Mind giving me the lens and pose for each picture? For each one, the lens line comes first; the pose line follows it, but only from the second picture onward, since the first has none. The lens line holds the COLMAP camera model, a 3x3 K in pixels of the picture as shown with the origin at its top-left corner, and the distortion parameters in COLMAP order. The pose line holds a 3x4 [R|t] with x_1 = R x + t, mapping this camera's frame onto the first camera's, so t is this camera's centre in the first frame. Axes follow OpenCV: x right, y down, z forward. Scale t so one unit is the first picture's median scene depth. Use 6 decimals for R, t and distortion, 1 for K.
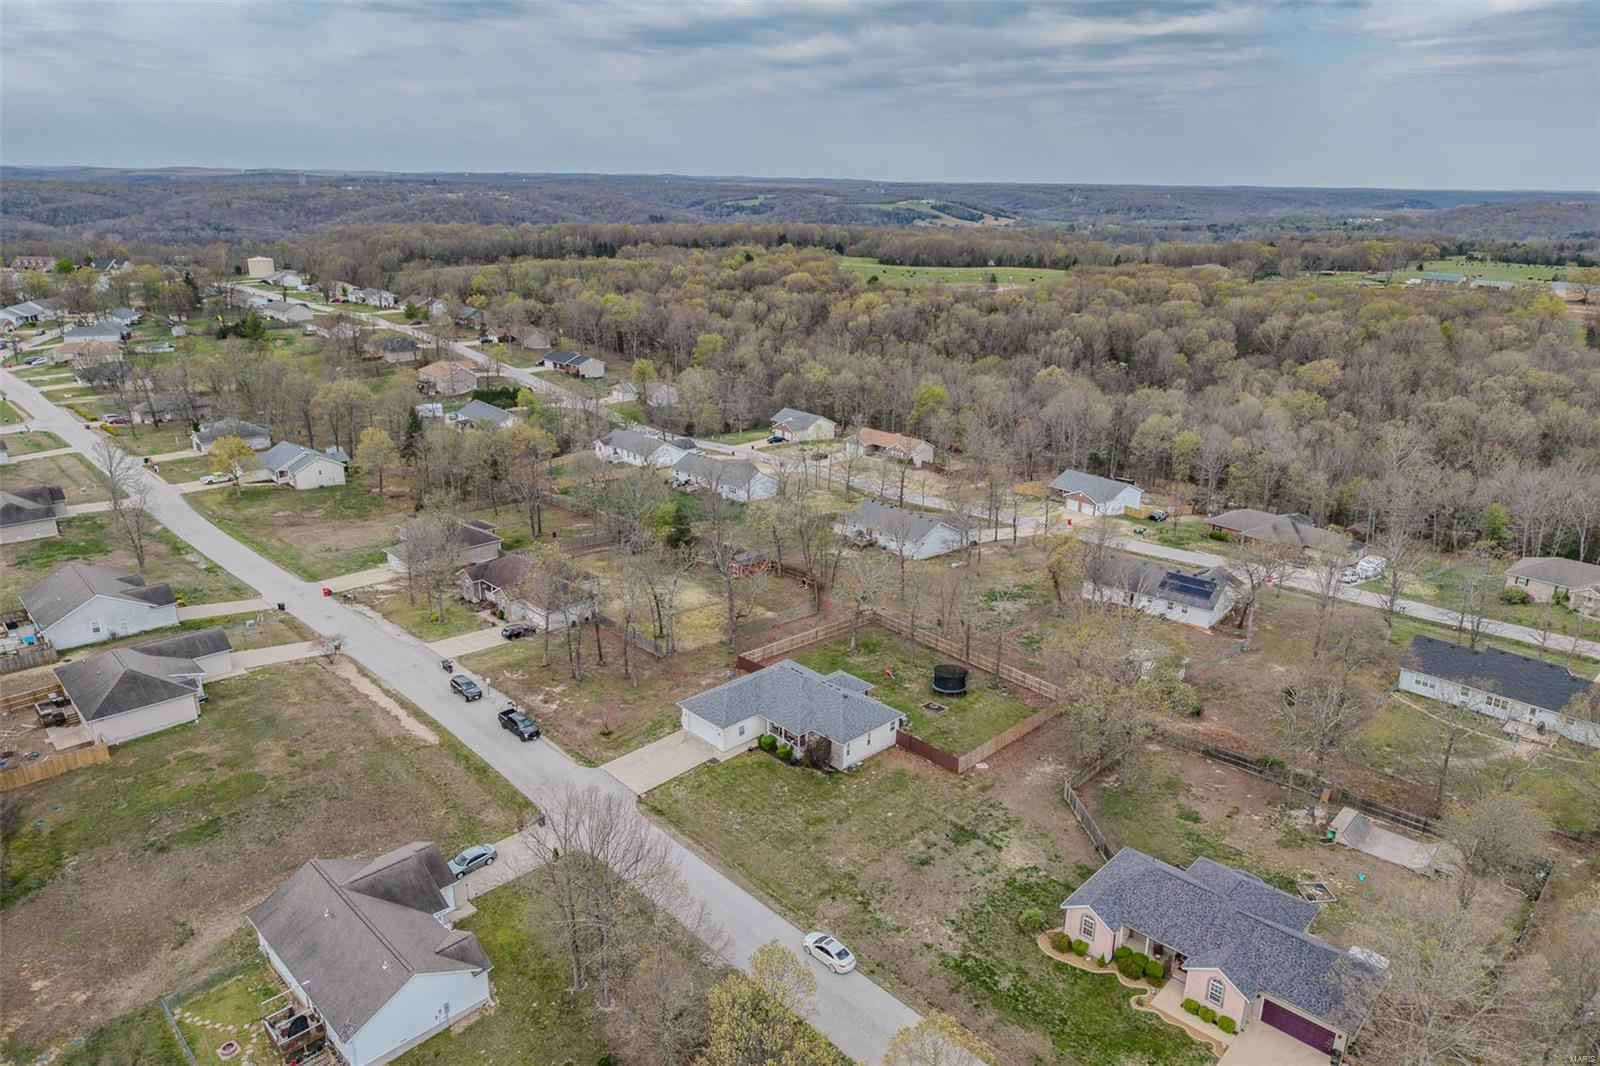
lens RADIAL K [[1074.7, 0, 806.0], [0, 1074.7, 536.6], [0, 0, 1]] dist [0.019600, -0.004450]
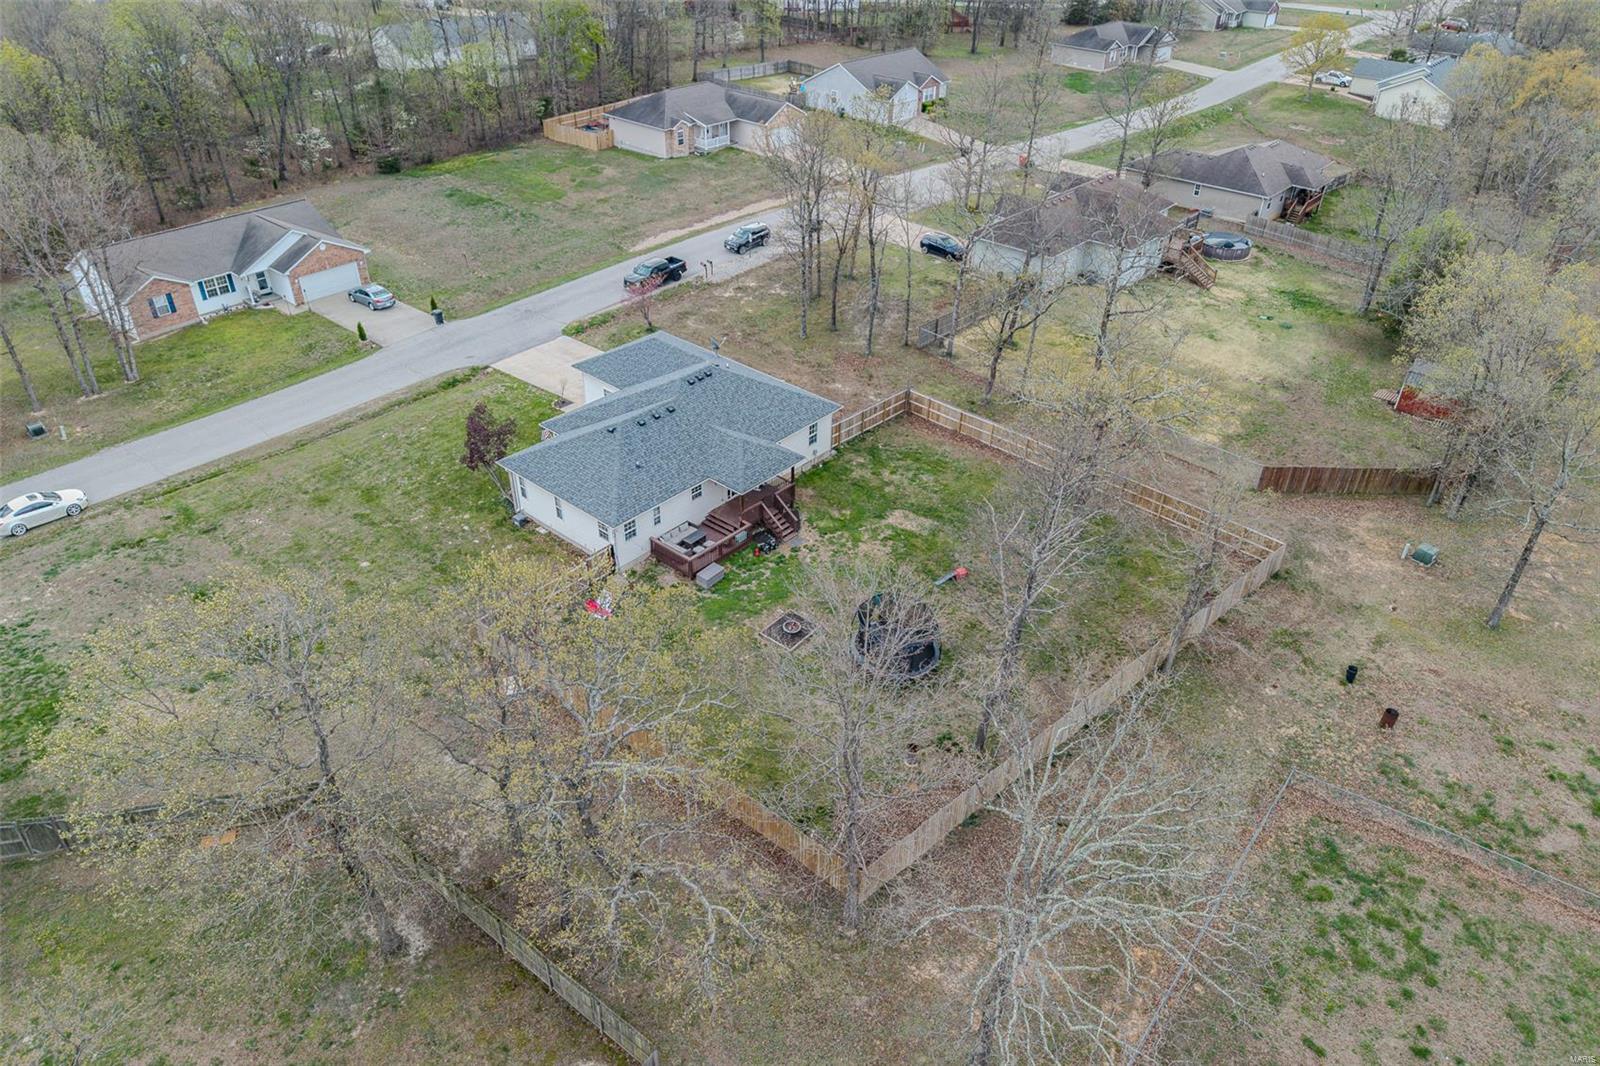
lens RADIAL K [[1069.1, 0, 800.0], [0, 1069.1, 533.0], [0, 0, 1]] dist [0.007844, -0.001542]
pose [[0.084832, 0.548882, -0.831584, 0.498682], [-0.329751, 0.803029, 0.496396, -0.095427], [0.940249, 0.232105, 0.249117, 0.968702]]
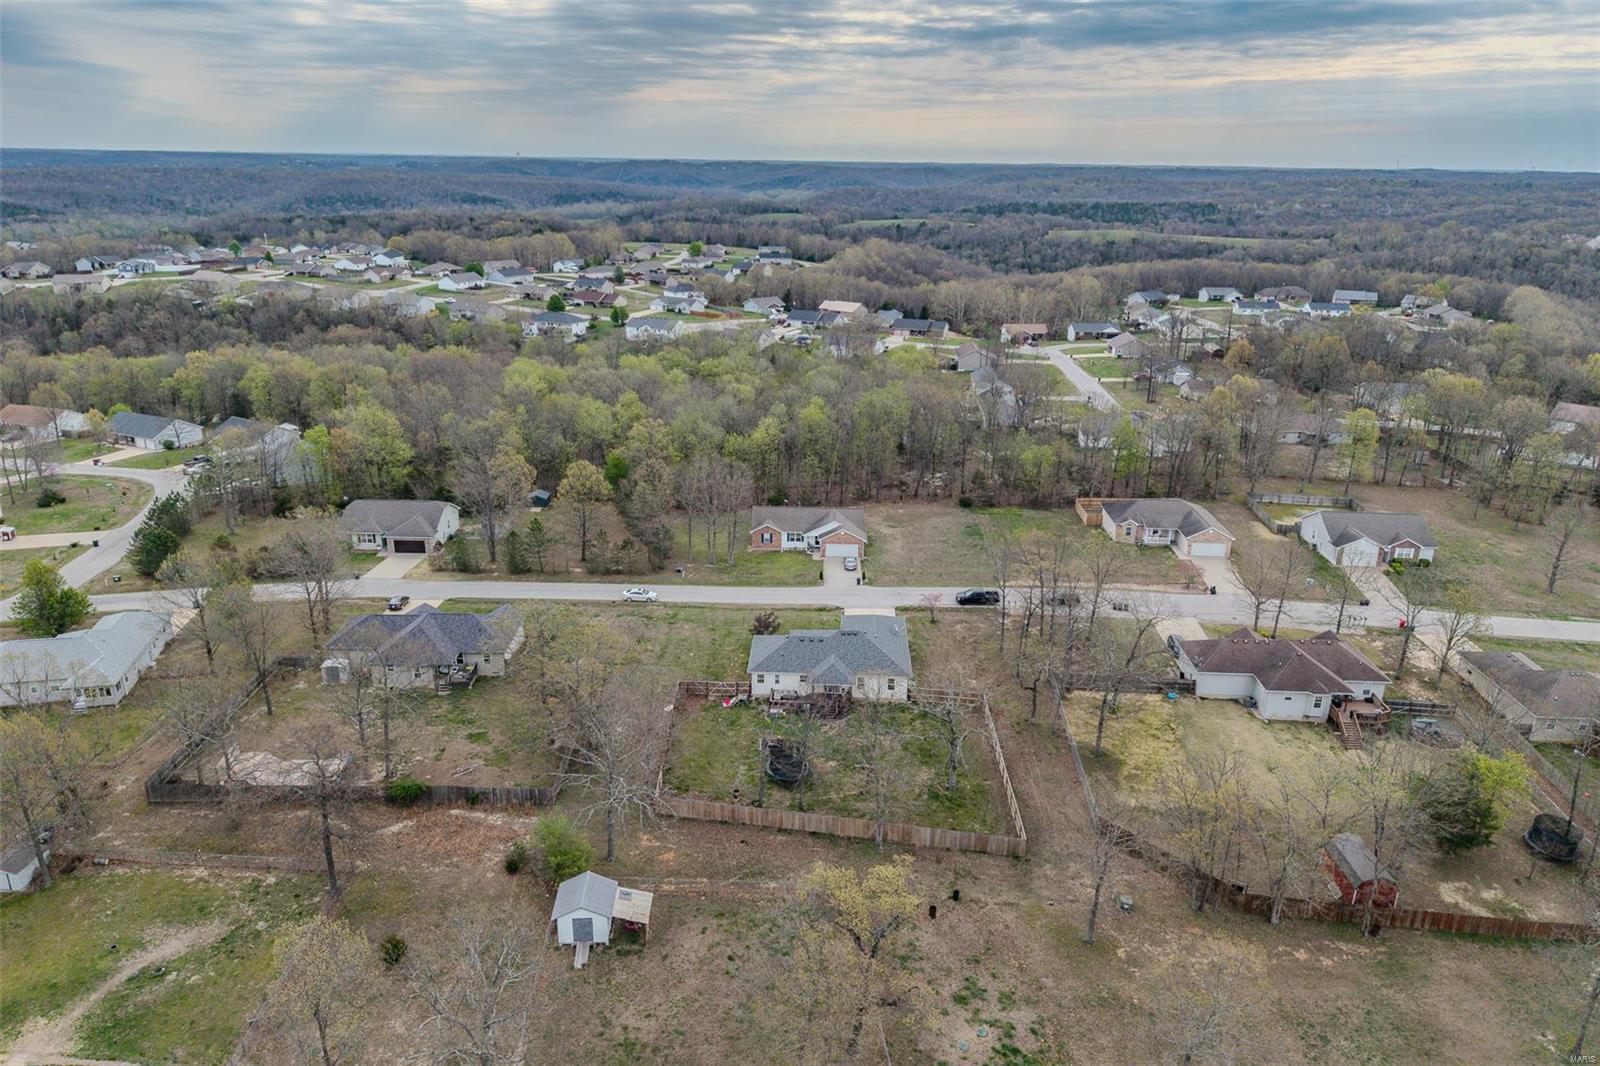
lens RADIAL K [[1069.1, 0, 800.0], [0, 1069.1, 533.0], [0, 0, 1]] dist [0.007844, -0.001542]
pose [[-0.721396, 0.200871, -0.662751, 0.722232], [-0.245043, 0.821056, 0.515578, -0.496378], [0.647720, 0.534339, -0.543084, 1.536646]]
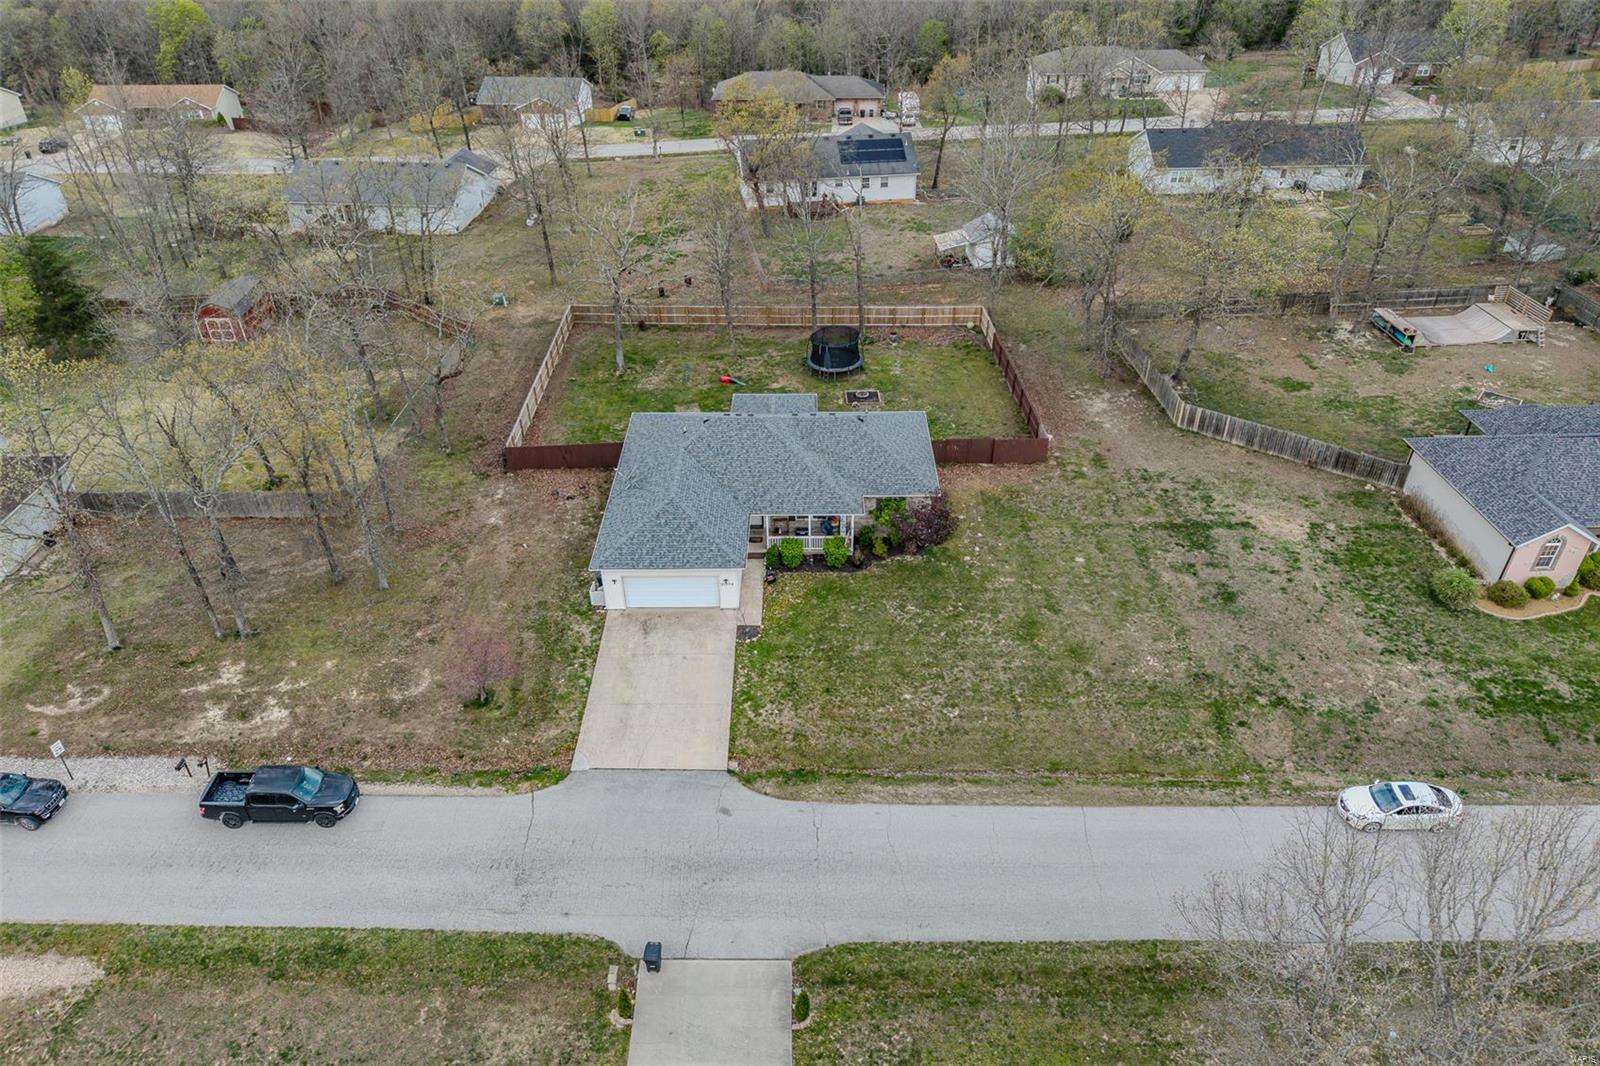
lens RADIAL K [[1074.7, 0, 806.0], [0, 1074.7, 536.6], [0, 0, 1]] dist [0.019600, -0.004450]
pose [[0.691372, -0.429765, 0.580782, -0.327546], [0.243557, 0.895433, 0.372665, -0.008040], [-0.680209, -0.116196, 0.723750, 0.613013]]
